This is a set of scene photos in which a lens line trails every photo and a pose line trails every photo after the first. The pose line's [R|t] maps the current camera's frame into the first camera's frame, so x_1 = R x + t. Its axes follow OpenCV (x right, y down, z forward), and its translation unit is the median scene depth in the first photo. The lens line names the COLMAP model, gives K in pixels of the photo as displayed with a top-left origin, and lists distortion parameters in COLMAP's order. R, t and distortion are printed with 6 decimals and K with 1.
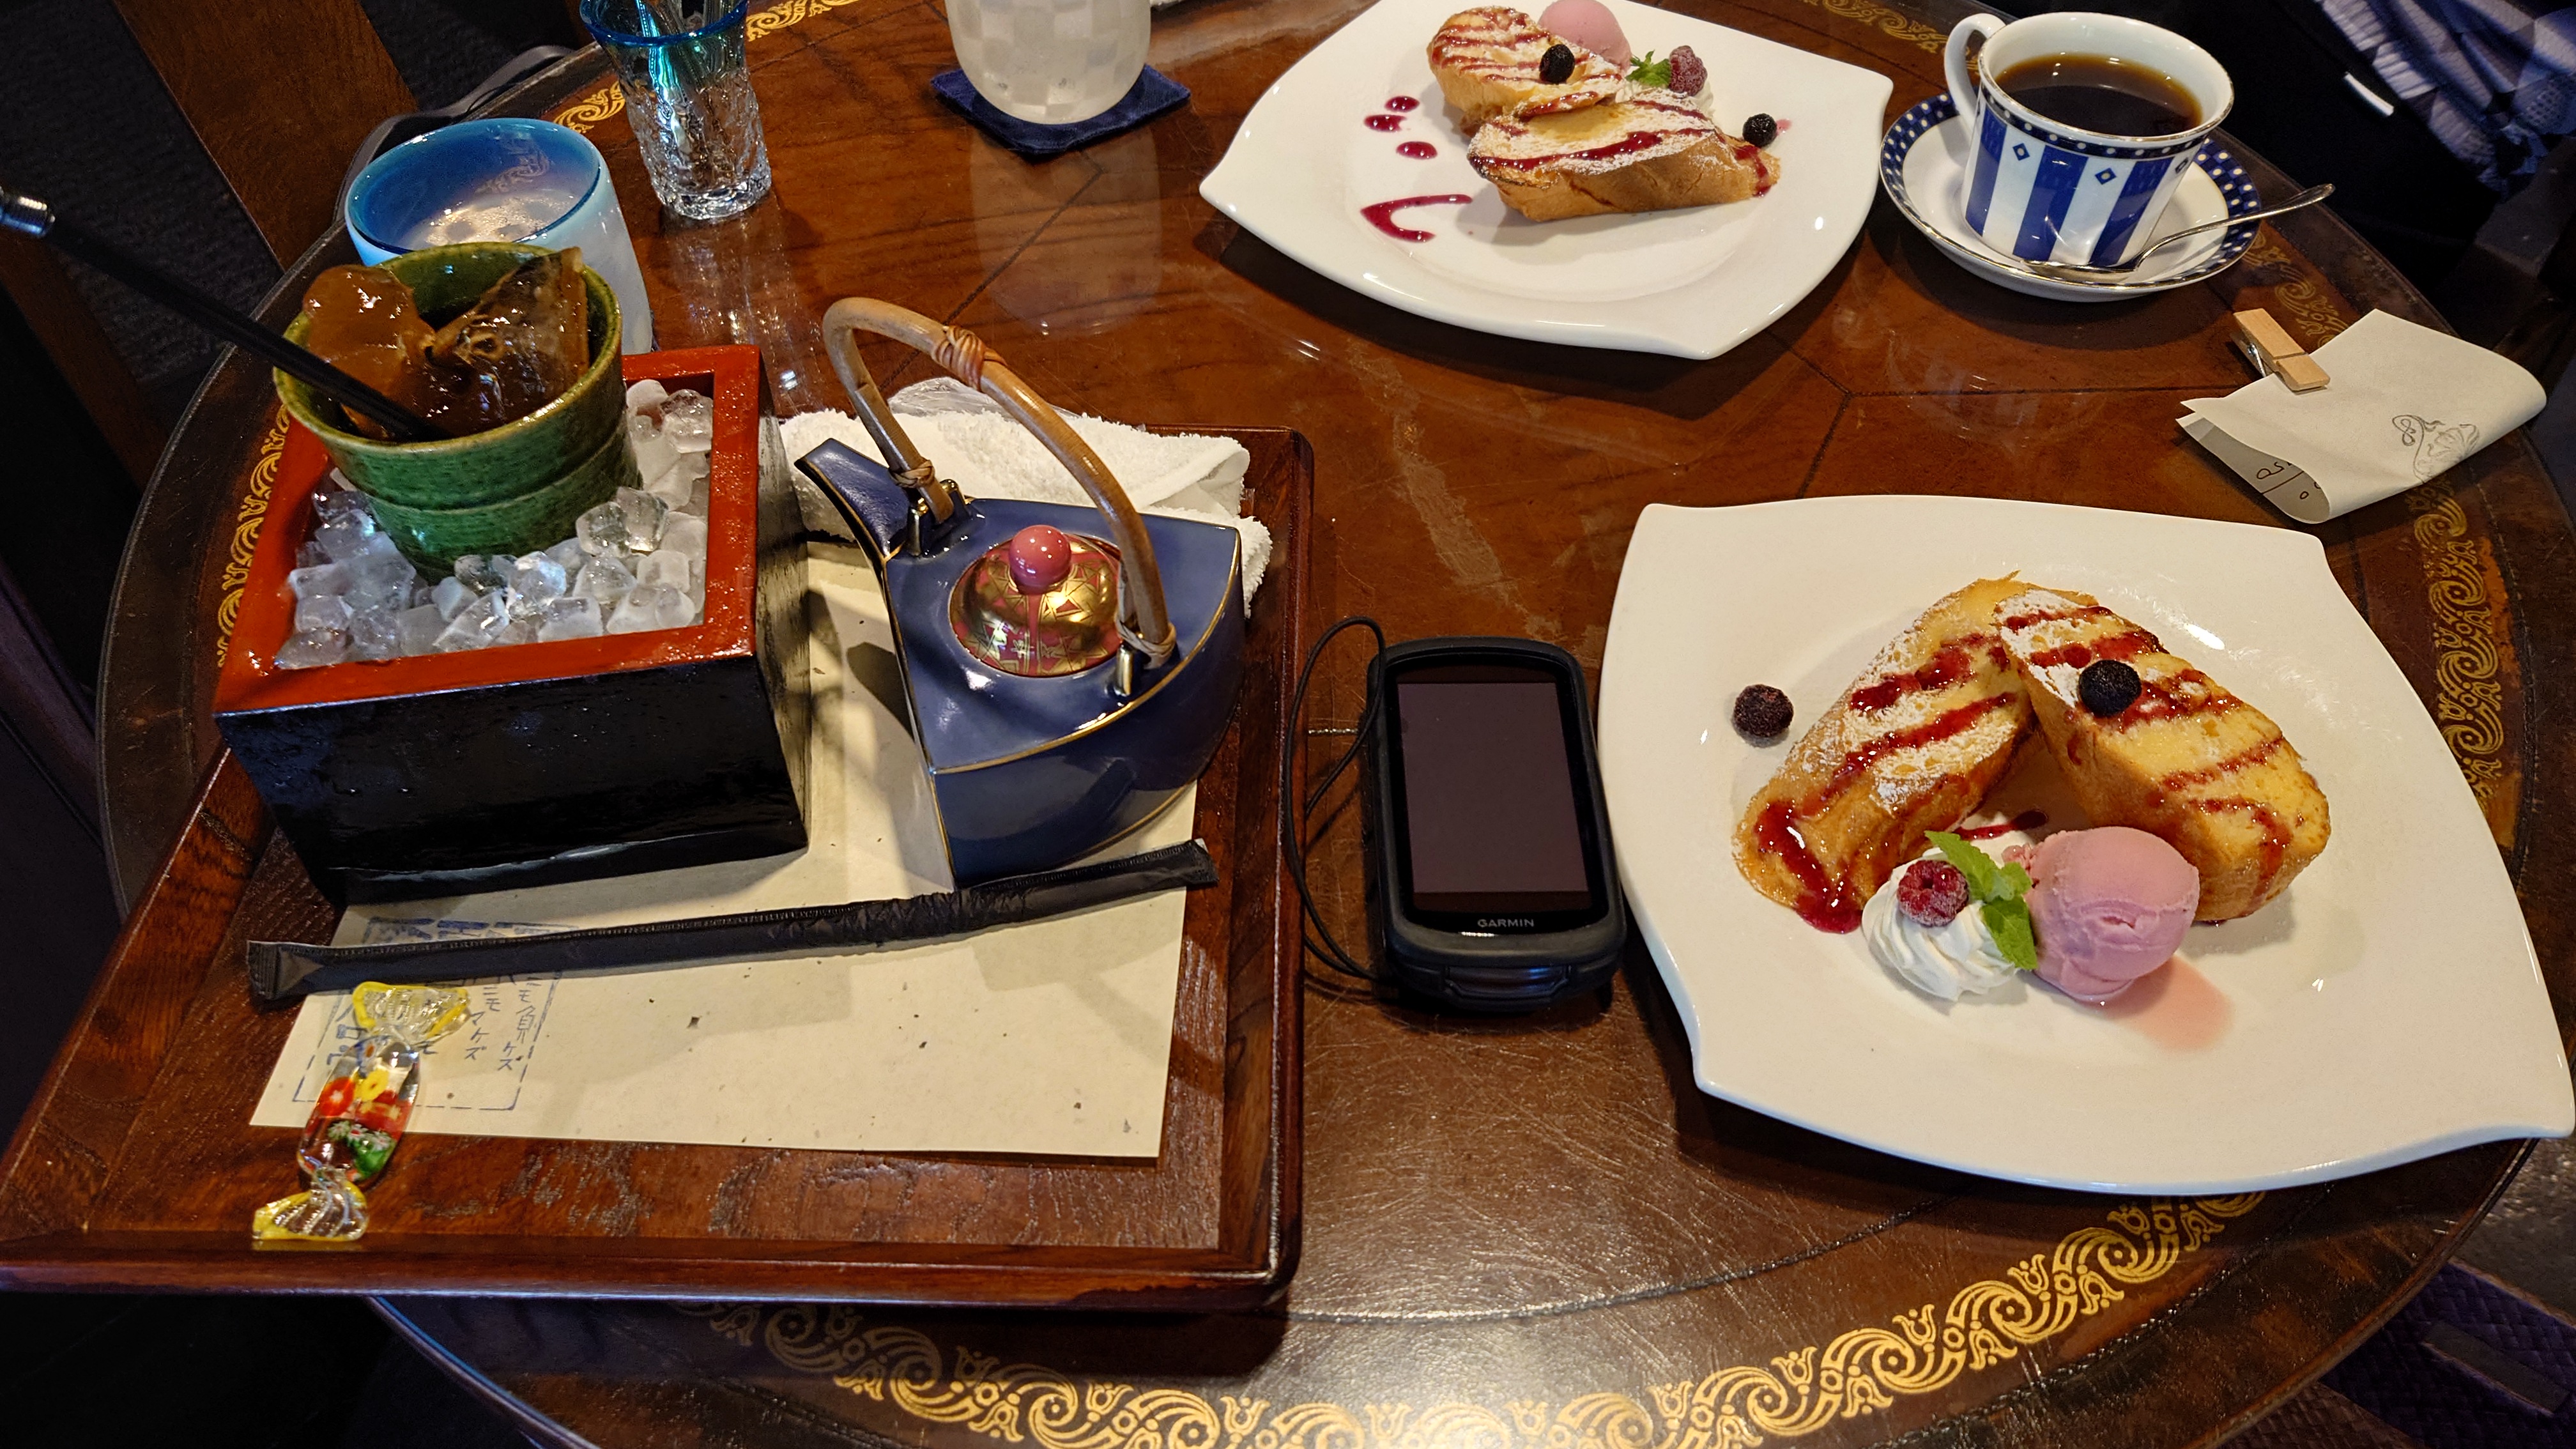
lens RADIAL K [[1883.9, 0, 1288.0], [0, 1883.9, 724.5], [0, 0, 1]] dist [0.000752, 0.004006]
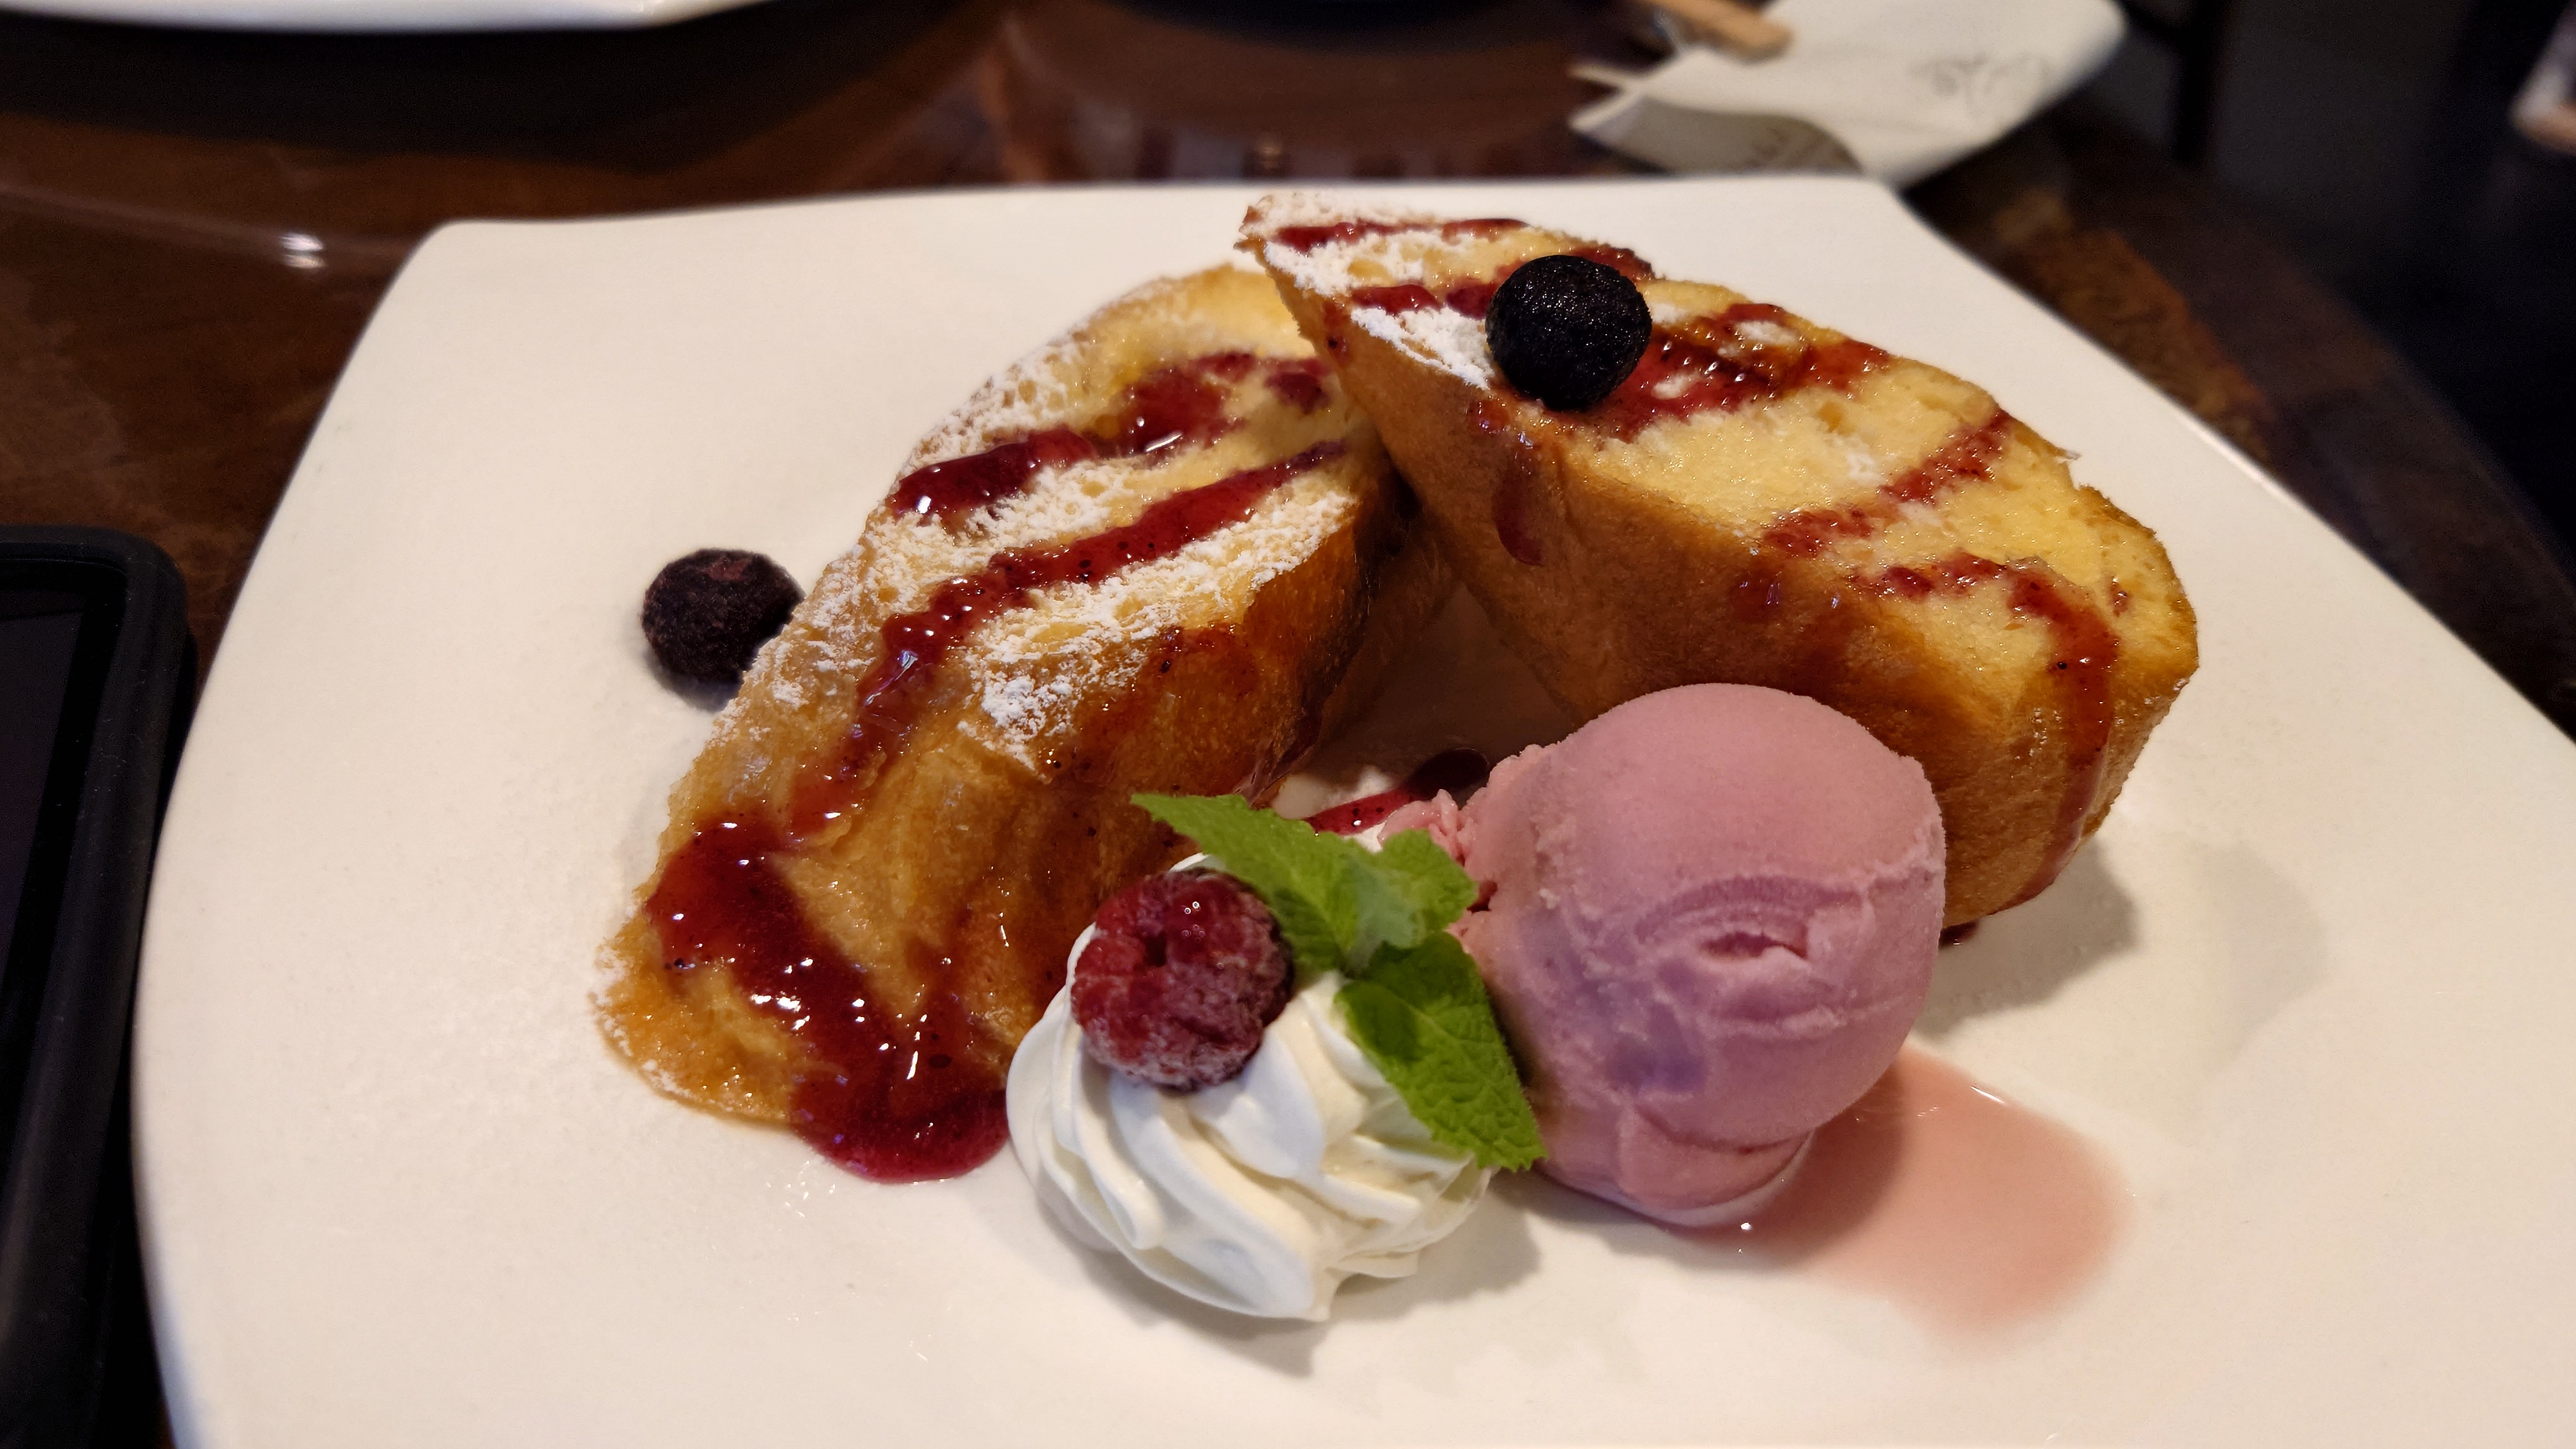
lens RADIAL K [[1942.0, 0, 1288.0], [0, 1942.0, 724.5], [0, 0, 1]] dist [-0.007570, -0.004791]
pose [[0.946151, -0.142640, 0.290608, 0.266026], [0.186277, 0.974075, -0.128366, 0.090491], [-0.264764, 0.175587, 0.948193, 0.673732]]
